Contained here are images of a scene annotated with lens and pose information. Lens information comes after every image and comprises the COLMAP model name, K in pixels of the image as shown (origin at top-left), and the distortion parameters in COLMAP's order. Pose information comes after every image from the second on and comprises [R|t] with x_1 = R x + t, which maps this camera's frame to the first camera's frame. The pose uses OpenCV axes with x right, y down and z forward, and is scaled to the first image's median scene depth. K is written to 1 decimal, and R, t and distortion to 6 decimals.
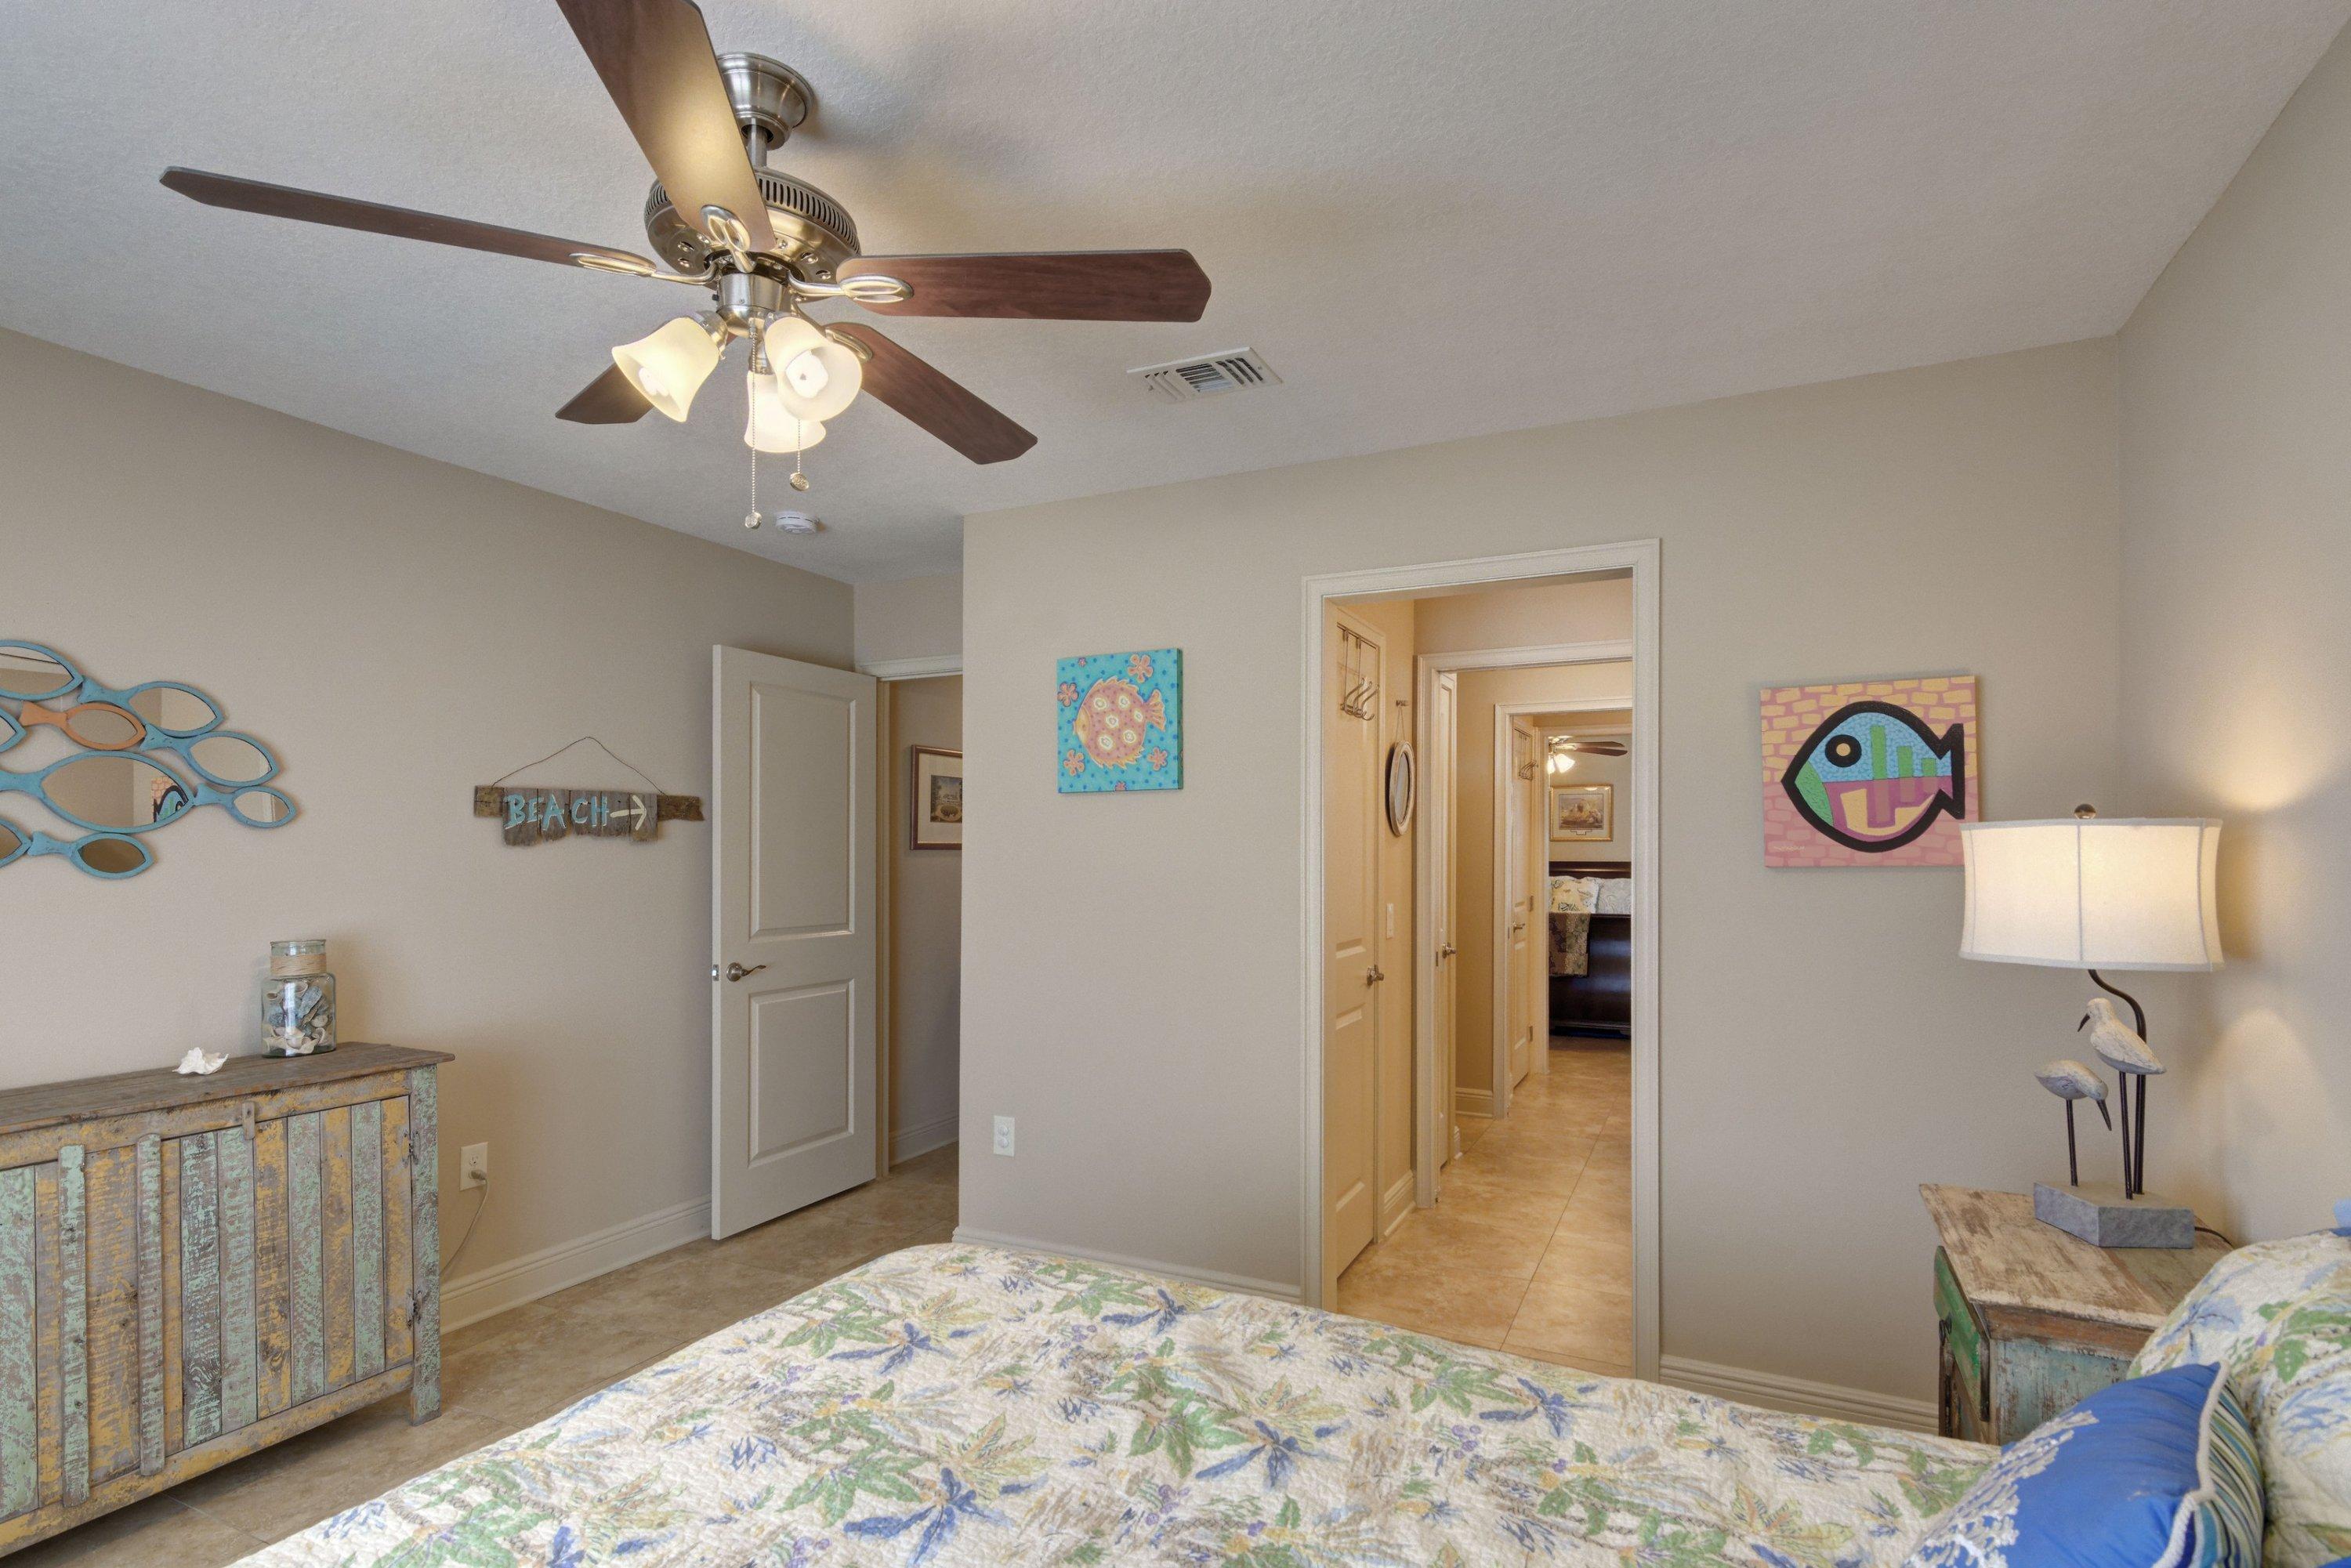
lens RADIAL K [[1141.0, 0, 1170.1], [0, 1141.0, 808.4], [0, 0, 1]] dist [0.004154, -0.000293]
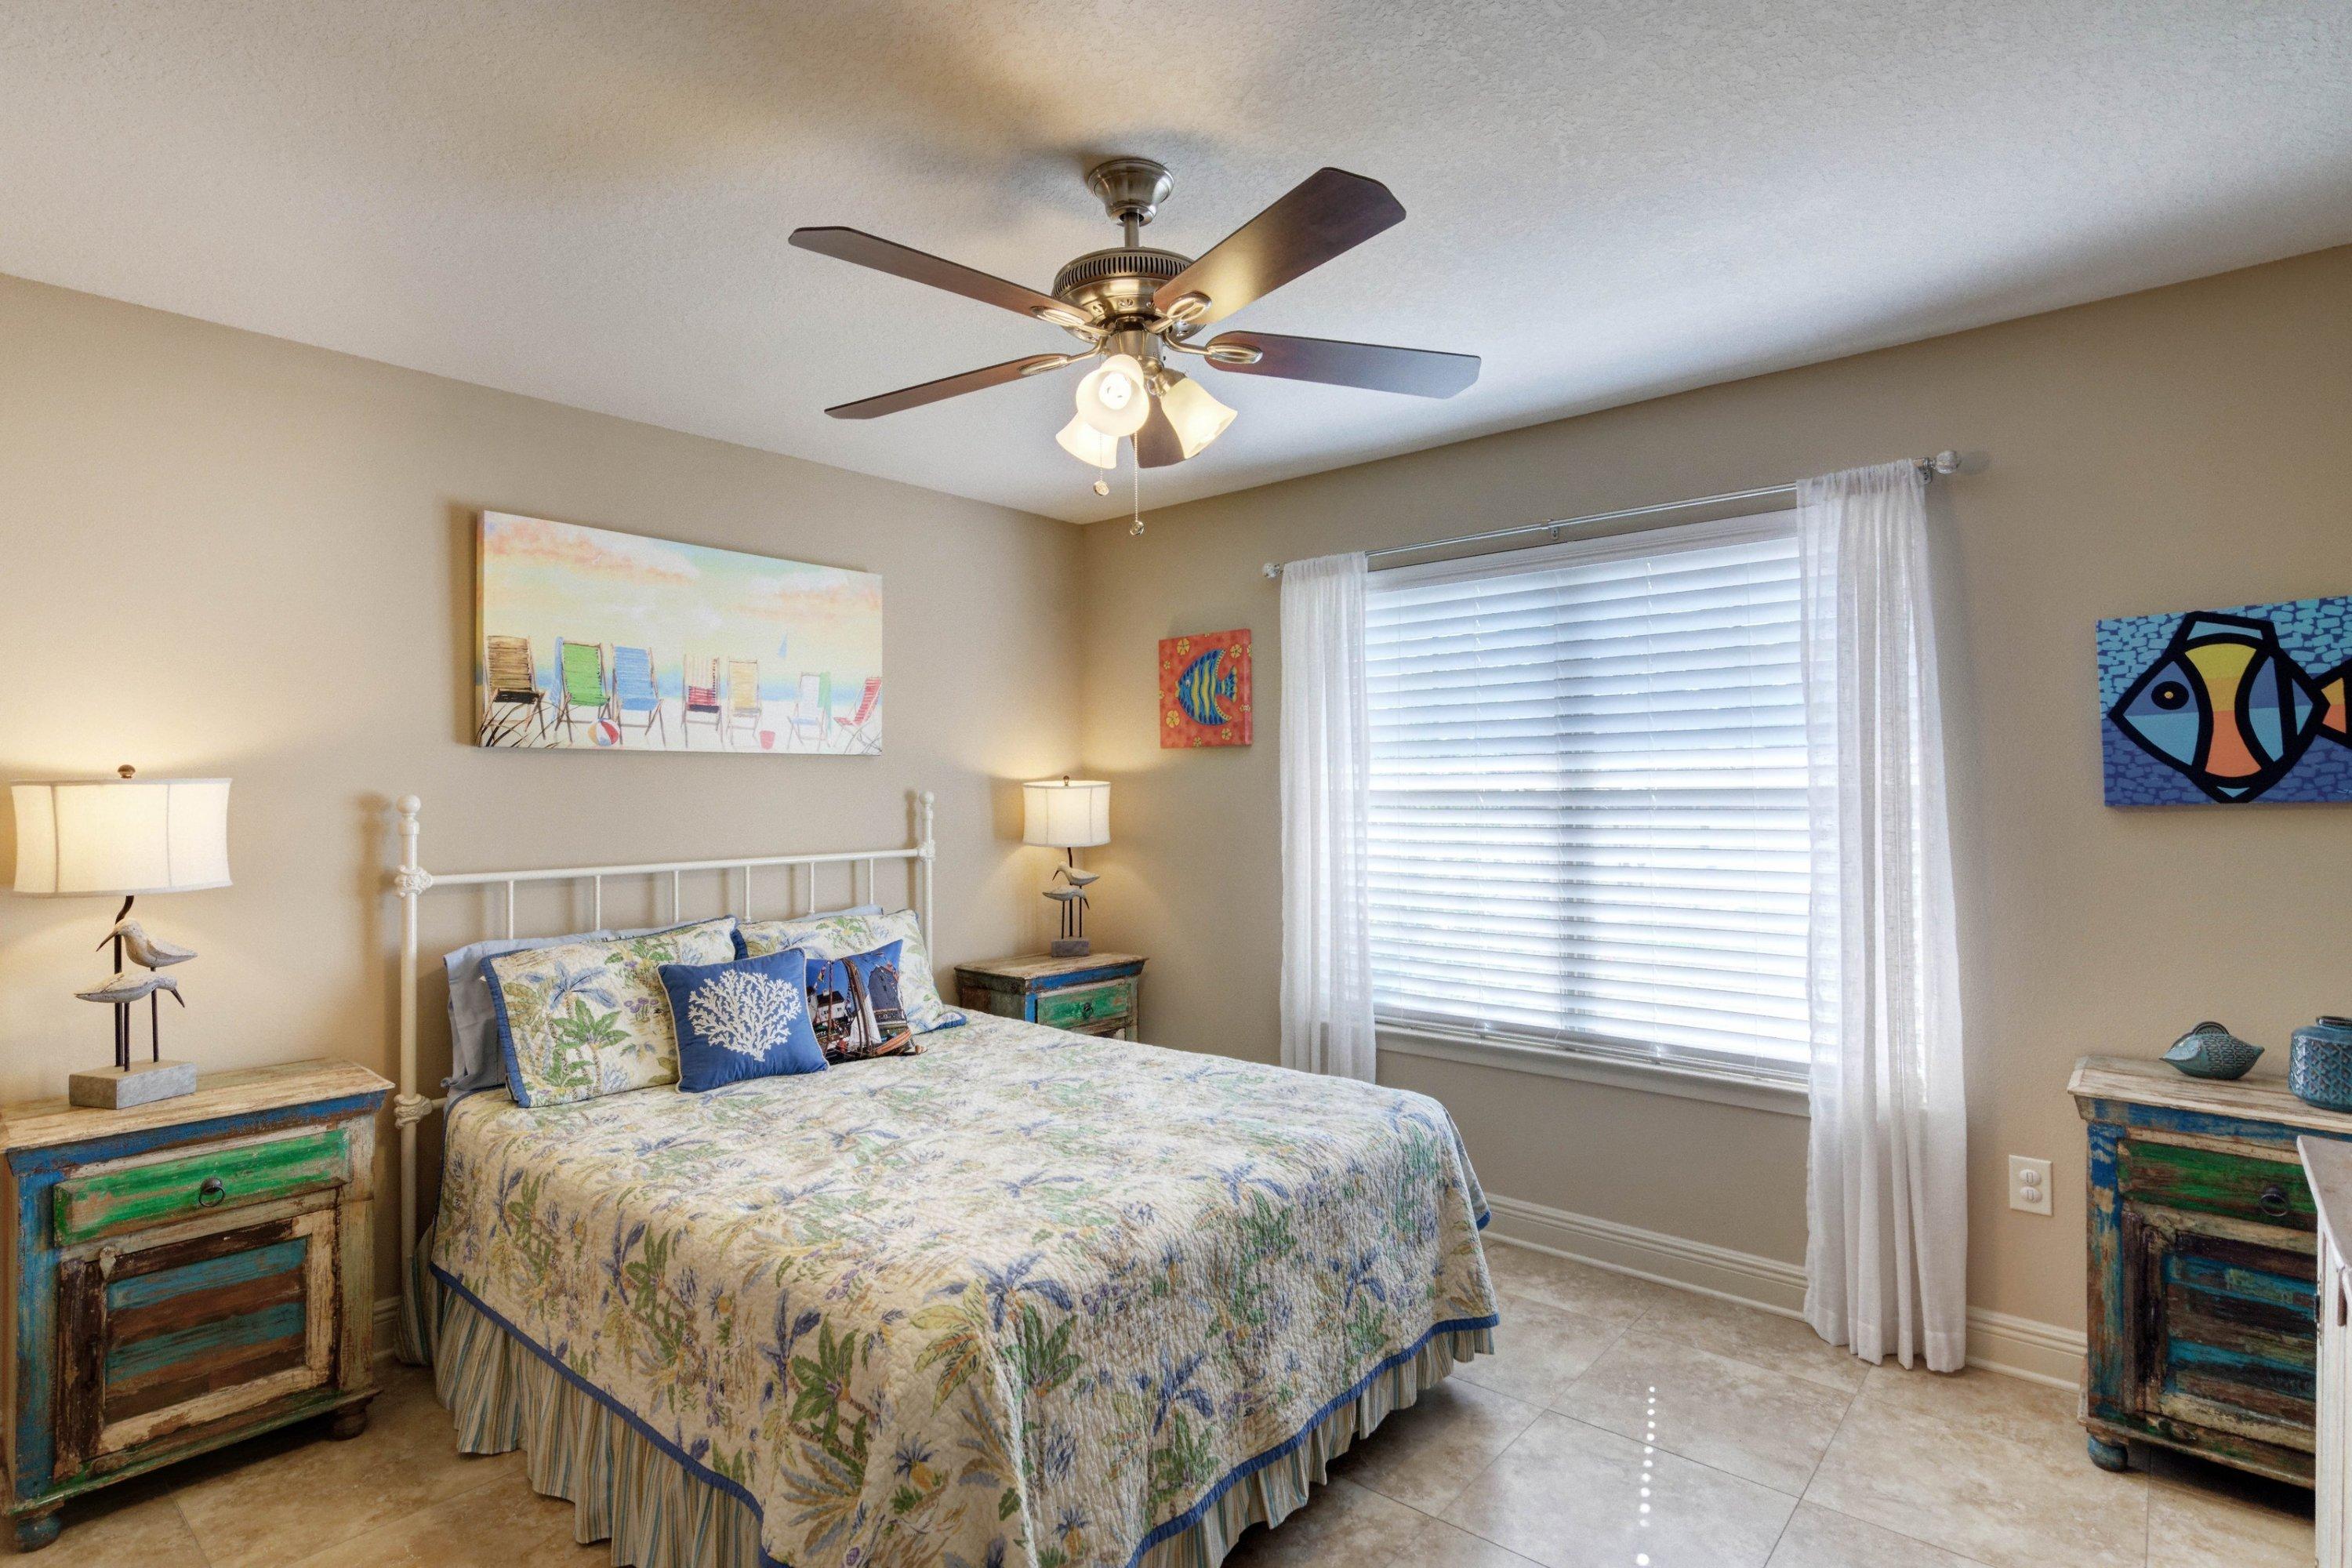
lens RADIAL K [[1165.0, 0, 1173.9], [0, 1165.0, 776.6], [0, 0, 1]] dist [0.011027, -0.000305]
pose [[-0.967528, 0.009855, 0.252573, -0.504432], [-0.002246, 0.998865, -0.047577, 0.054280], [-0.252755, -0.046599, -0.966407, 1.555118]]
